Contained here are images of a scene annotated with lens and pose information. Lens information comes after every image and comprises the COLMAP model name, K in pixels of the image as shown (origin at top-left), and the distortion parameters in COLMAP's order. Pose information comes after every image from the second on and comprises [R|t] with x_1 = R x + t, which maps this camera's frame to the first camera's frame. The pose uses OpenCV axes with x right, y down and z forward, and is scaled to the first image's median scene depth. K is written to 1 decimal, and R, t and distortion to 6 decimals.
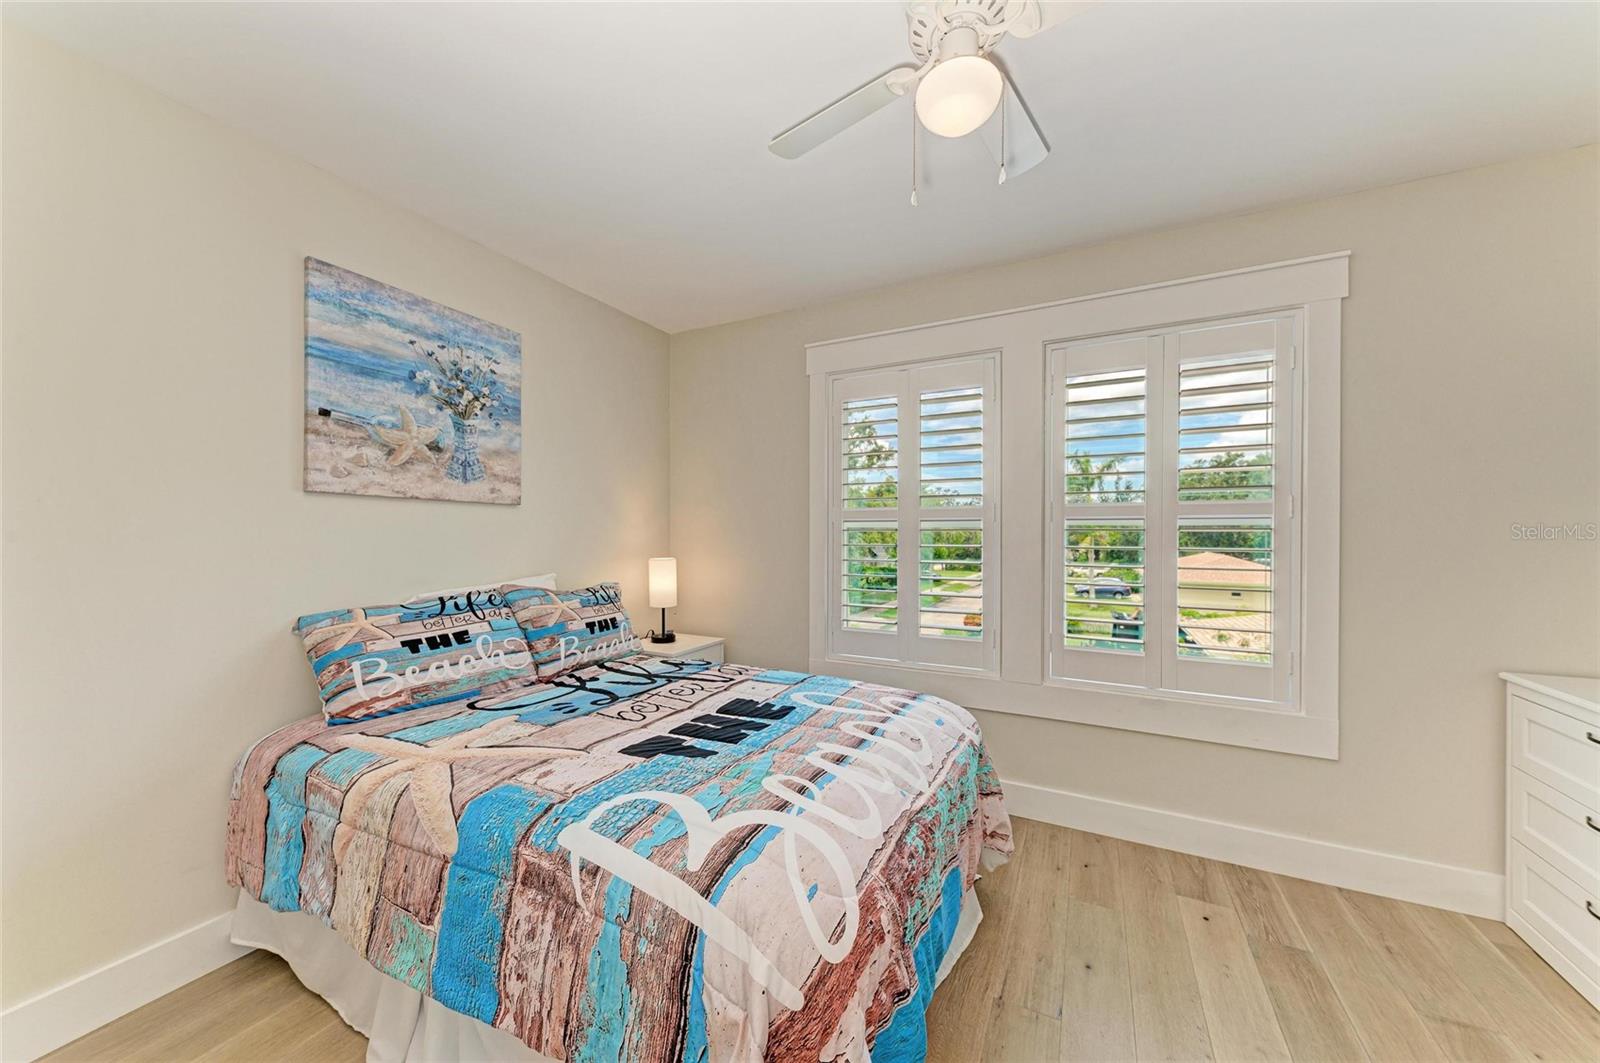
lens RADIAL K [[563.3, 0, 801.3], [0, 563.3, 531.9], [0, 0, 1]] dist [0.005393, -0.000459]
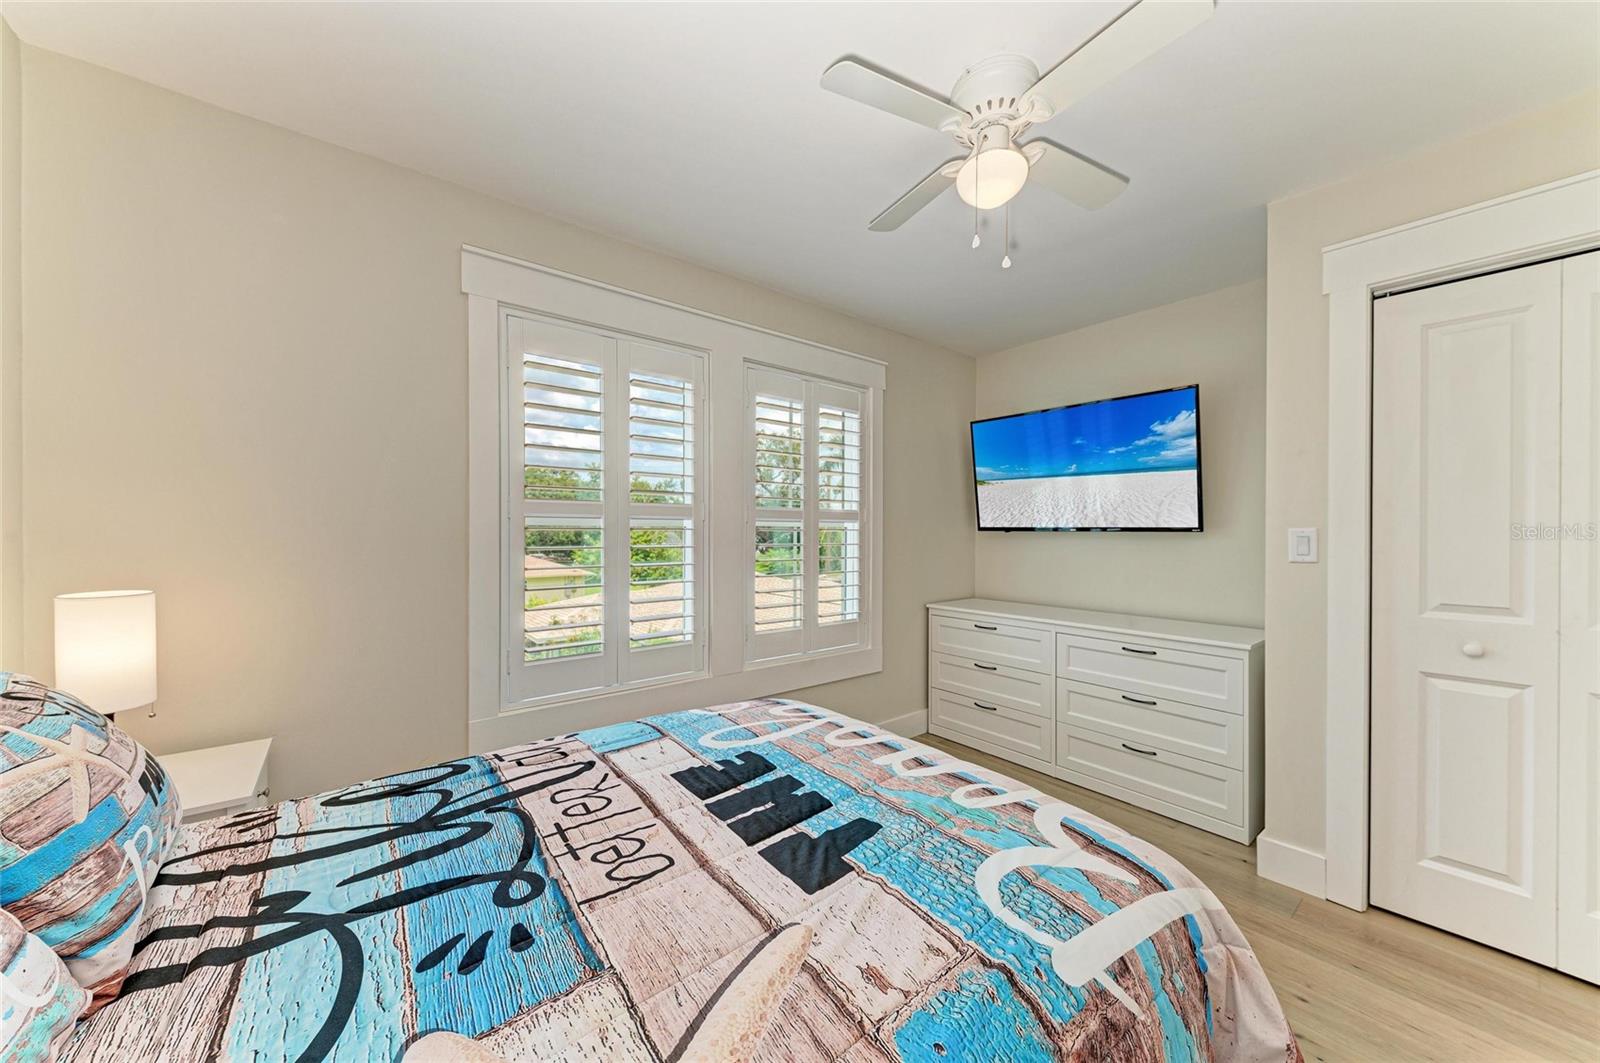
lens RADIAL K [[563.3, 0, 801.3], [0, 563.3, 531.9], [0, 0, 1]] dist [0.005393, -0.000459]
pose [[0.410595, 0.000613, 0.911817, -0.651519], [-0.003046, 0.999995, 0.000699, 0.000473], [-0.911813, -0.003064, 0.410595, 0.560518]]
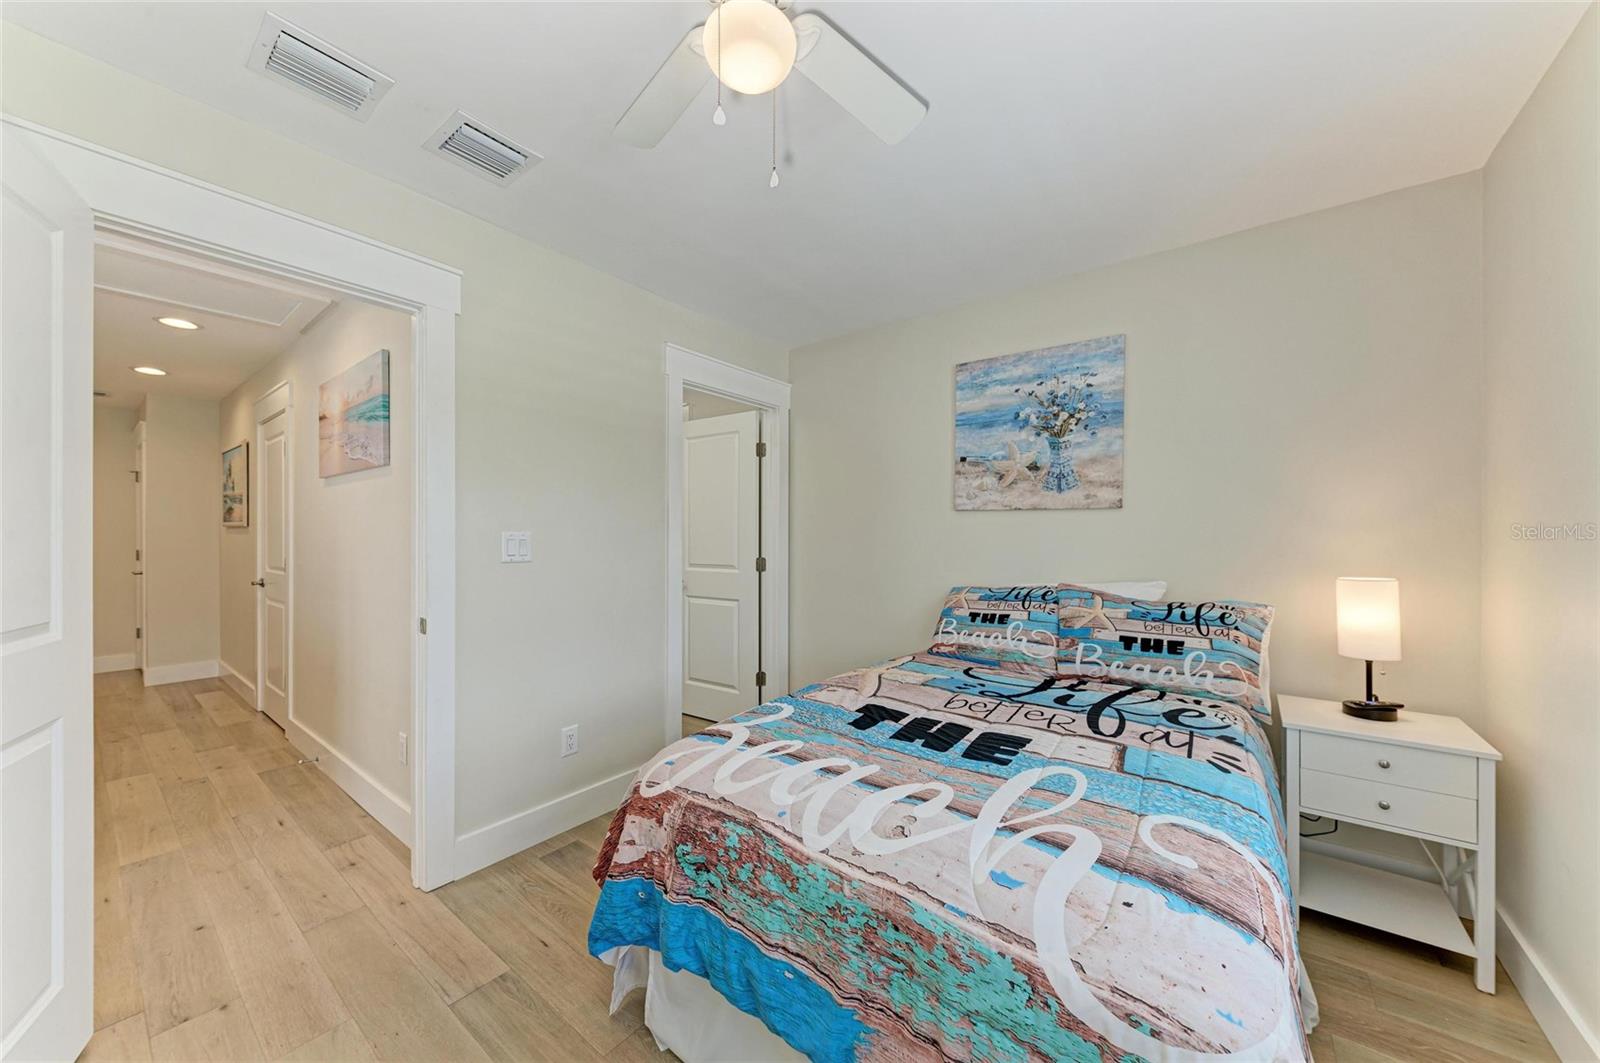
lens RADIAL K [[563.3, 0, 801.3], [0, 563.3, 531.9], [0, 0, 1]] dist [0.005393, -0.000459]
pose [[-0.186901, -0.007033, -0.982353, 0.731834], [0.002213, 0.999969, -0.007580, 0.000759], [0.982376, -0.003591, -0.186880, 0.803968]]
